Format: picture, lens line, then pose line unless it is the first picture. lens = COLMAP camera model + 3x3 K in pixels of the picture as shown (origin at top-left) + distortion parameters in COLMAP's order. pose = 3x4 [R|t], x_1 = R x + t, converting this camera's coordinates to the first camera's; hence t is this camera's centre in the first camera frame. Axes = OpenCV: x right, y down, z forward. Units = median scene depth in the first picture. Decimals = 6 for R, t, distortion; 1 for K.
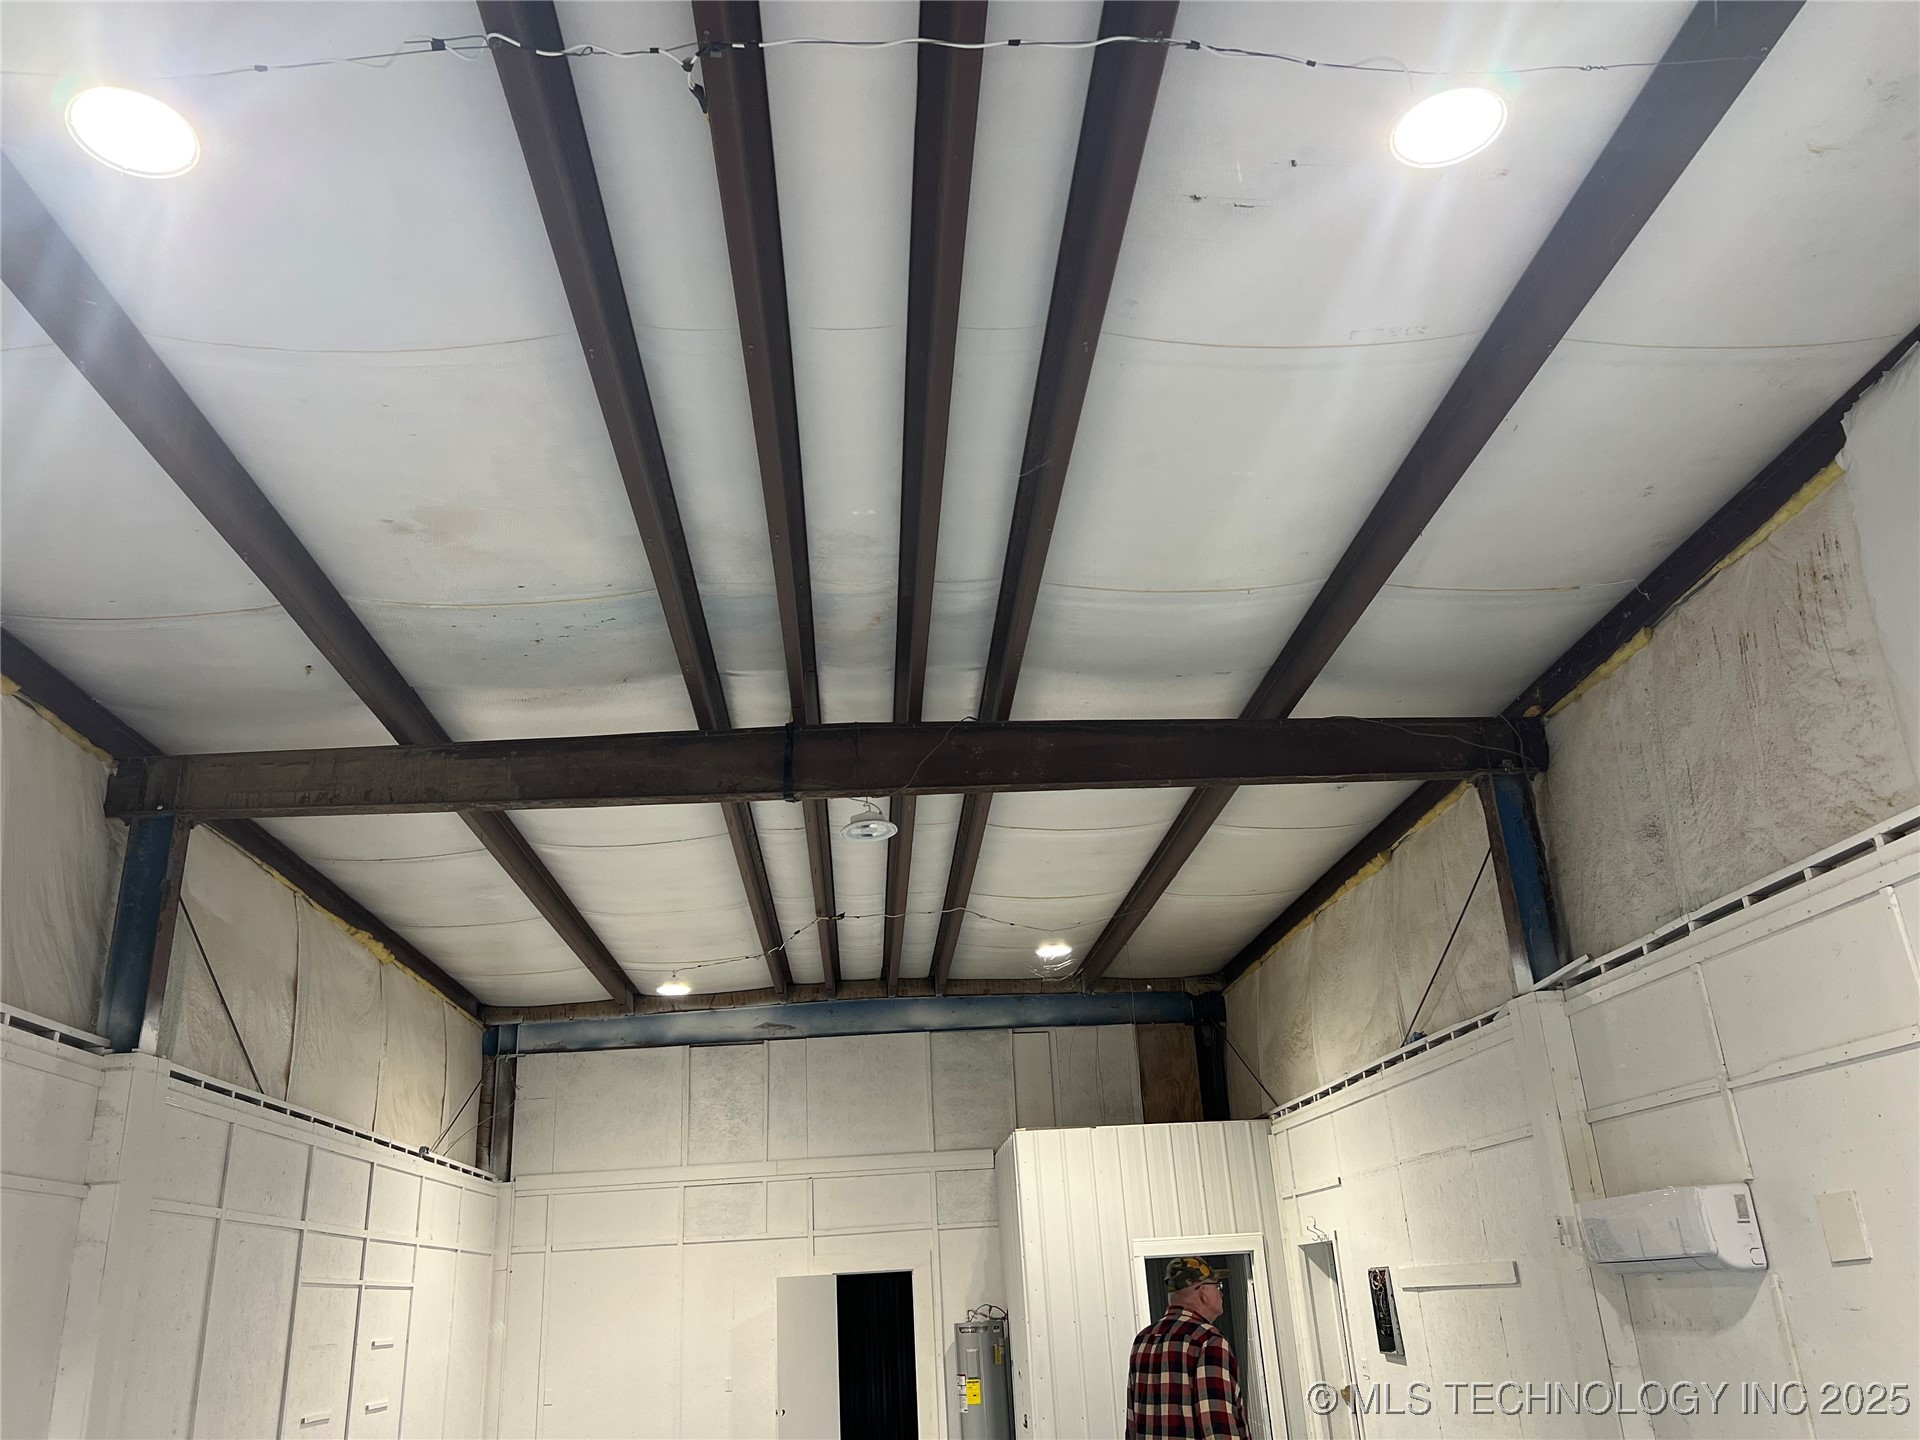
lens RADIAL K [[1331.9, 0, 963.1], [0, 1331.9, 853.2], [0, 0, 1]] dist [0.147918, -0.002188]
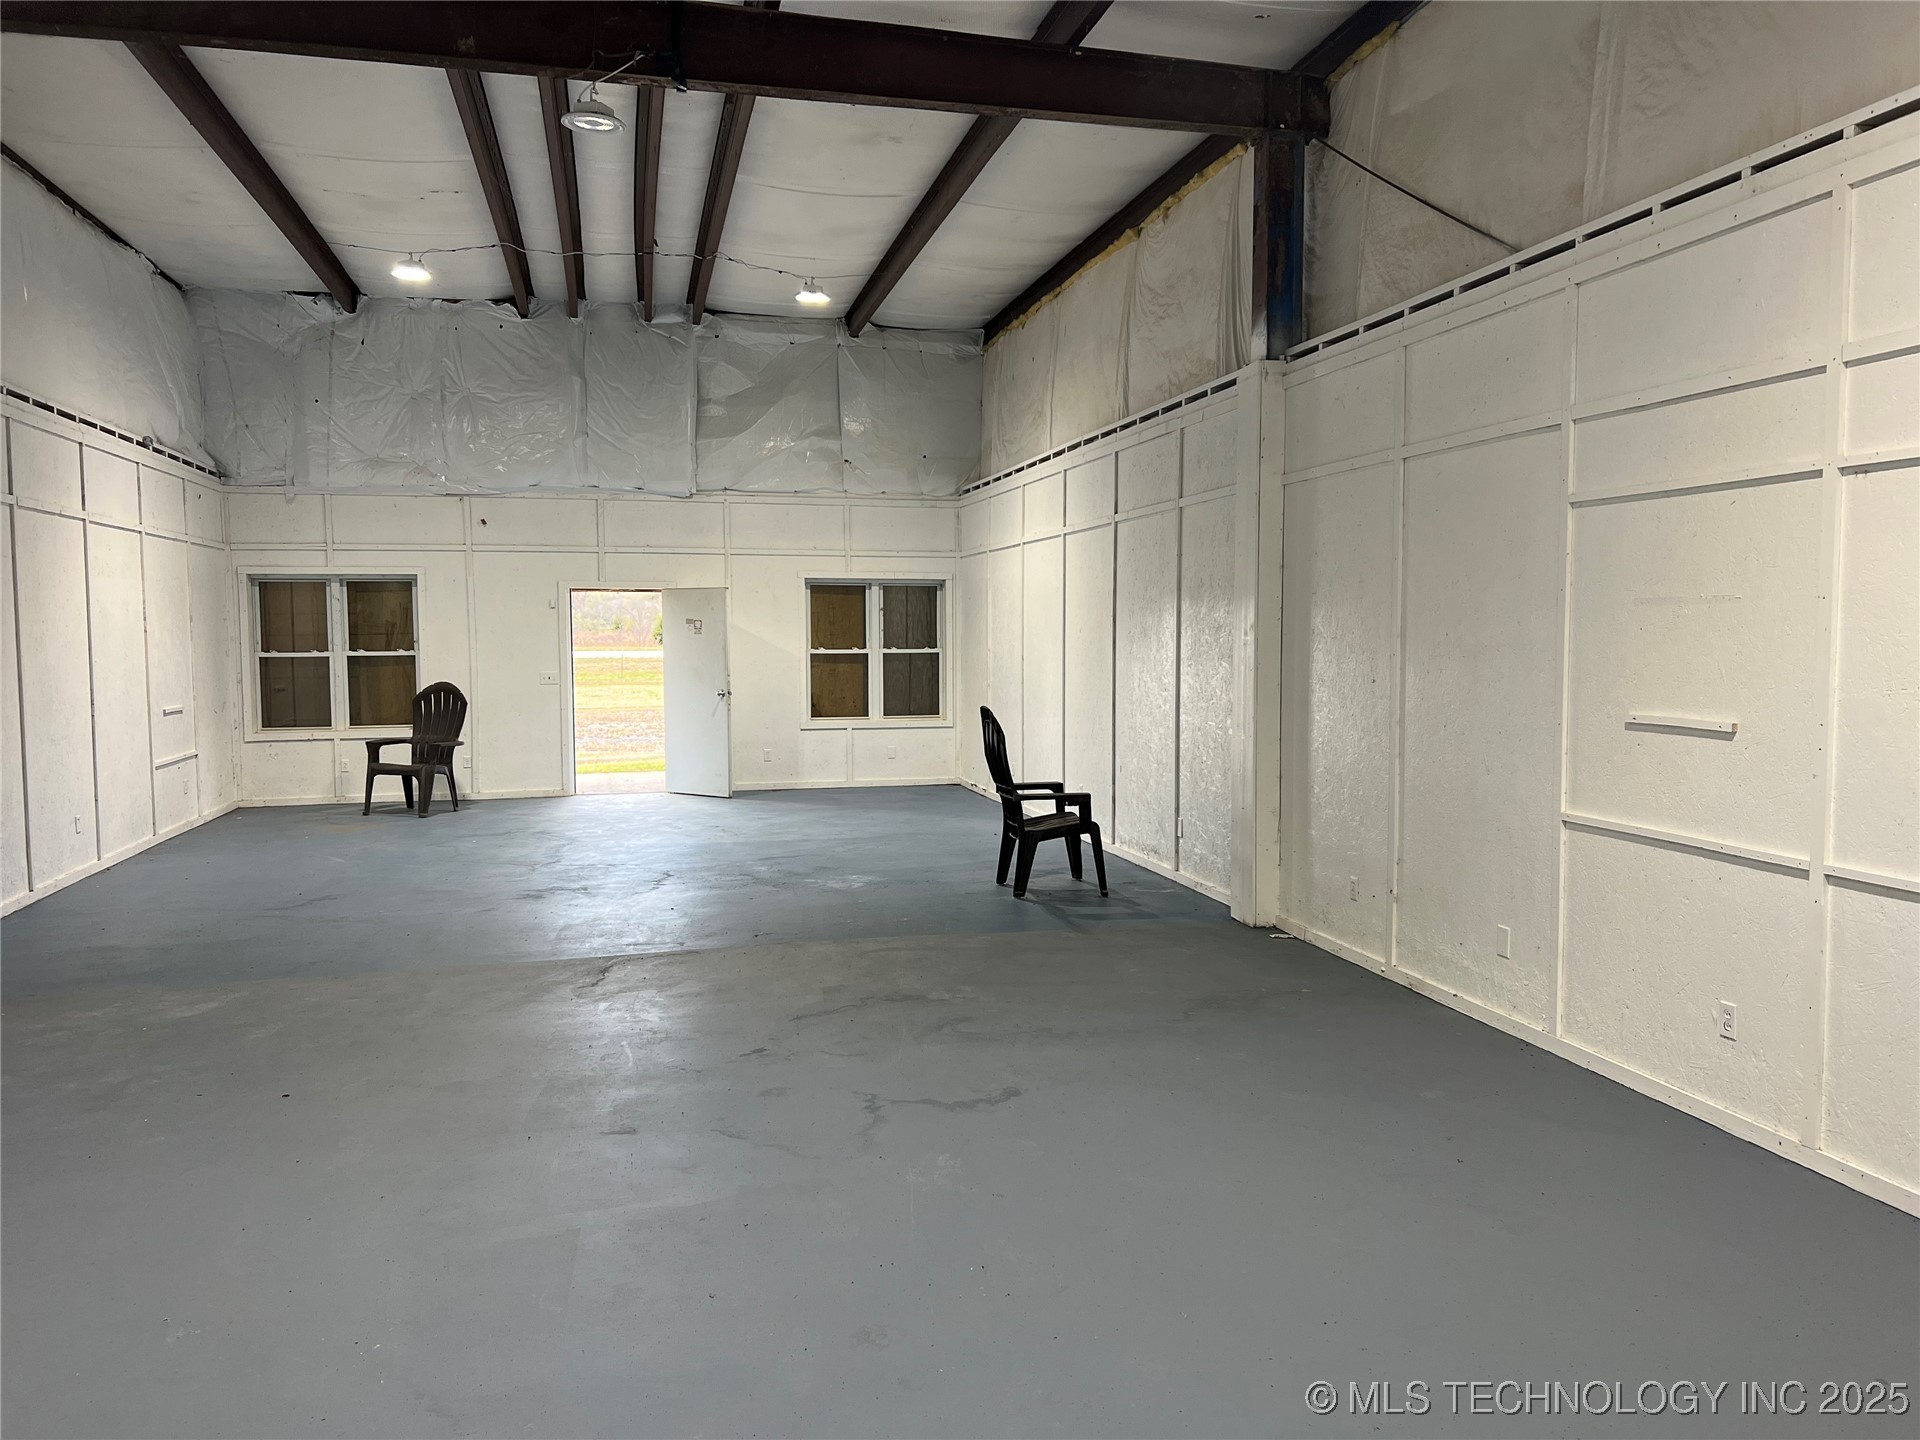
lens RADIAL K [[1443.7, 0, 960.0], [0, 1443.7, 720.0], [0, 0, 1]] dist [0.078537, -0.083269]
pose [[0.985265, 0.036790, 0.167031, 0.007180], [-0.096693, 0.925364, 0.366541, -0.034541], [-0.141079, -0.377291, 0.915286, -0.100909]]
